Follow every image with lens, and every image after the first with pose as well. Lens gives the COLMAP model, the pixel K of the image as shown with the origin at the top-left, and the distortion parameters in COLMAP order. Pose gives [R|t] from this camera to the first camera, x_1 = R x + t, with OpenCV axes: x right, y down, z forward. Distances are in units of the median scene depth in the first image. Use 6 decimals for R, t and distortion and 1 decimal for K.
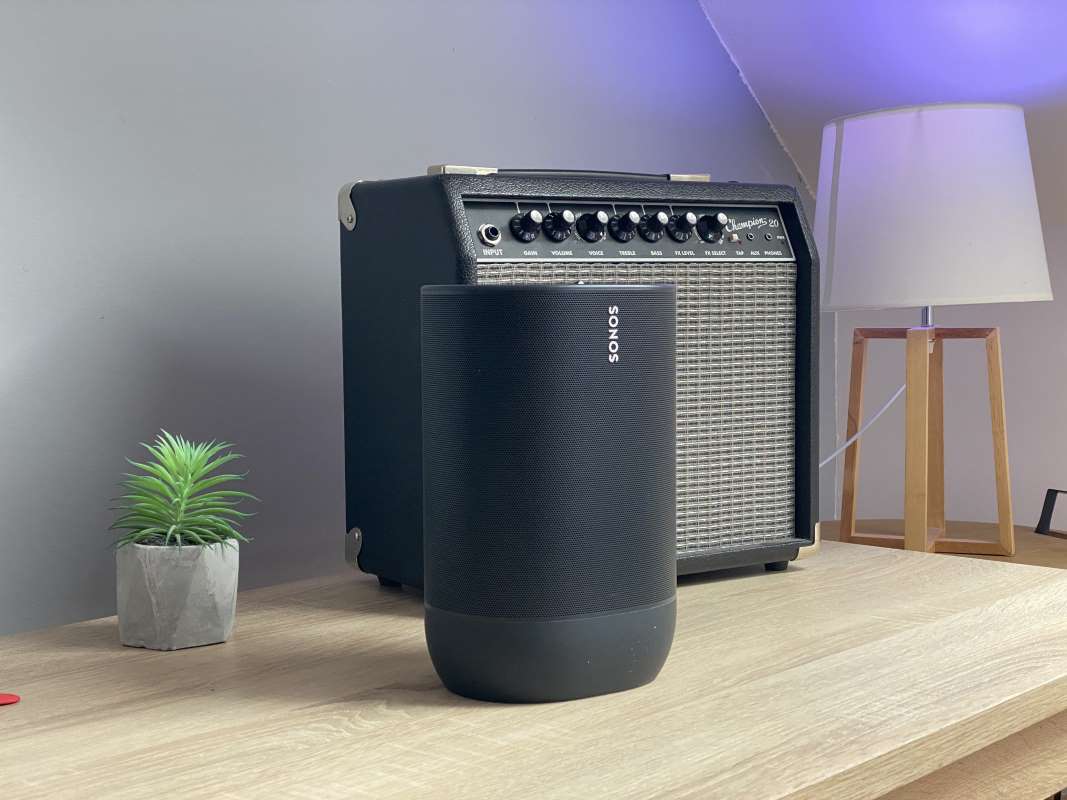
lens RADIAL K [[1593.5, 0, 544.1], [0, 1593.5, 391.2], [0, 0, 1]] dist [0.034379, 0.000000]
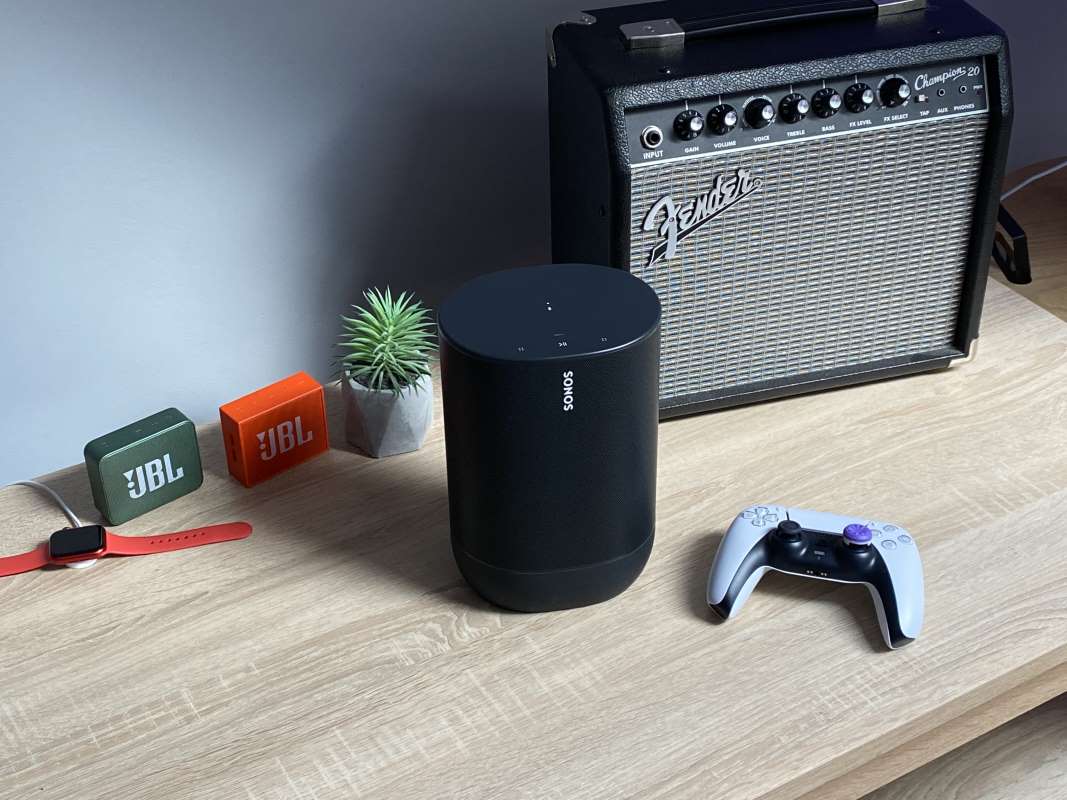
lens RADIAL K [[1593.5, 0, 525.2], [0, 1593.5, 401.6], [0, 0, 1]] dist [0.034379, 0.000000]
pose [[0.948788, 0.166386, -0.268545, 0.190392], [-0.002716, 0.854327, 0.519728, -0.470905], [0.315901, -0.492383, 0.811028, 0.000297]]
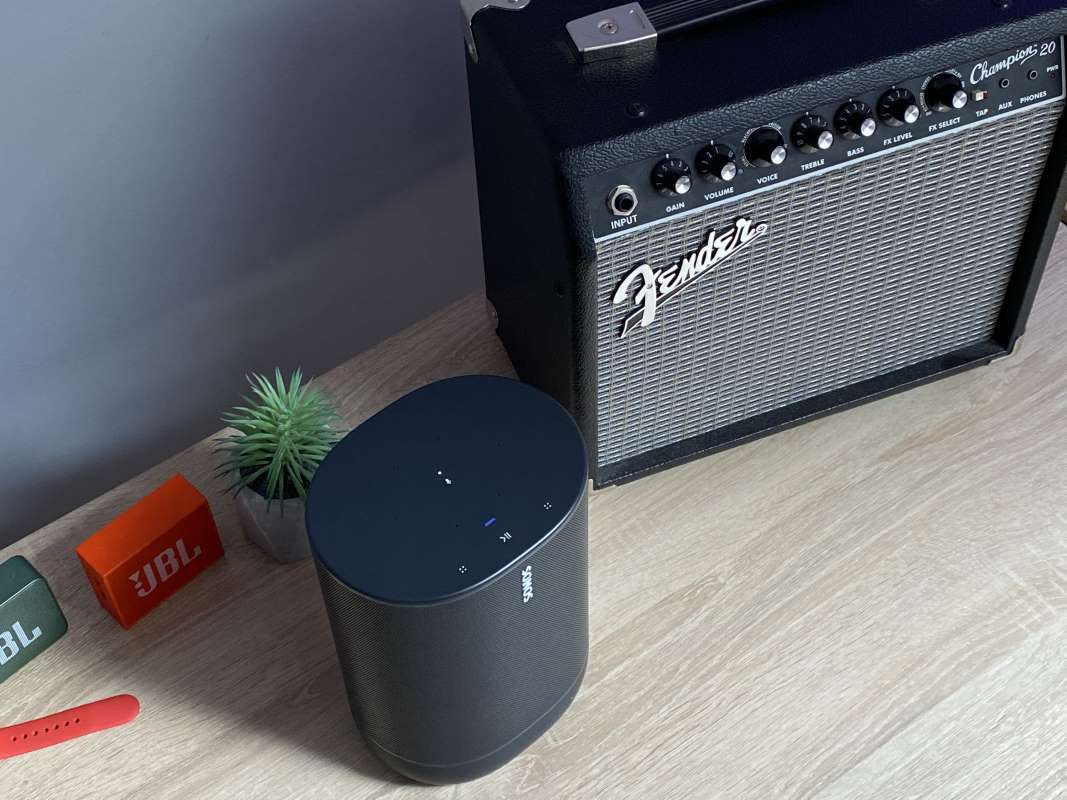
lens RADIAL K [[1593.5, 0, 531.0], [0, 1593.5, 394.2], [0, 0, 1]] dist [0.034379, 0.000000]
pose [[0.973547, 0.161065, -0.162061, 0.060920], [0.013605, 0.667162, 0.744788, -0.577855], [0.228080, -0.727292, 0.647323, 0.374925]]
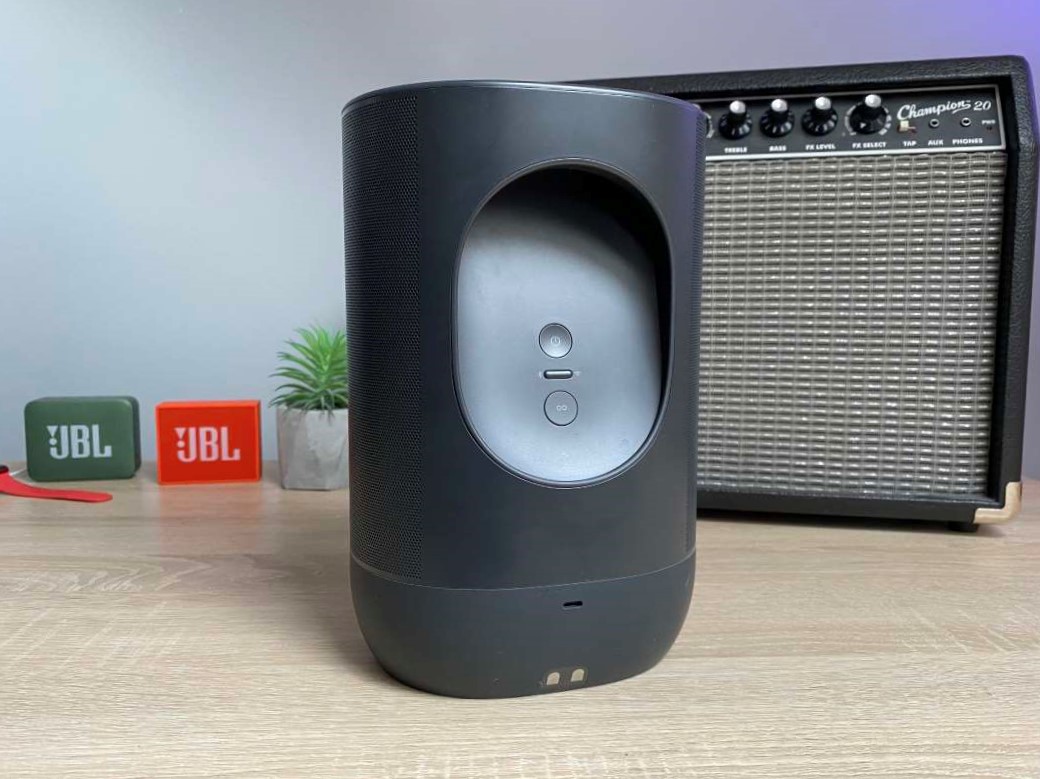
lens RADIAL K [[829.9, 0, 525.6], [0, 829.9, 385.3], [0, 0, 1]] dist [-0.017533, 0.022375]
pose [[0.695574, 0.080568, -0.713922, 0.308817], [-0.056768, 0.996749, 0.057178, 0.026214], [0.716208, 0.000757, 0.697887, 0.570813]]
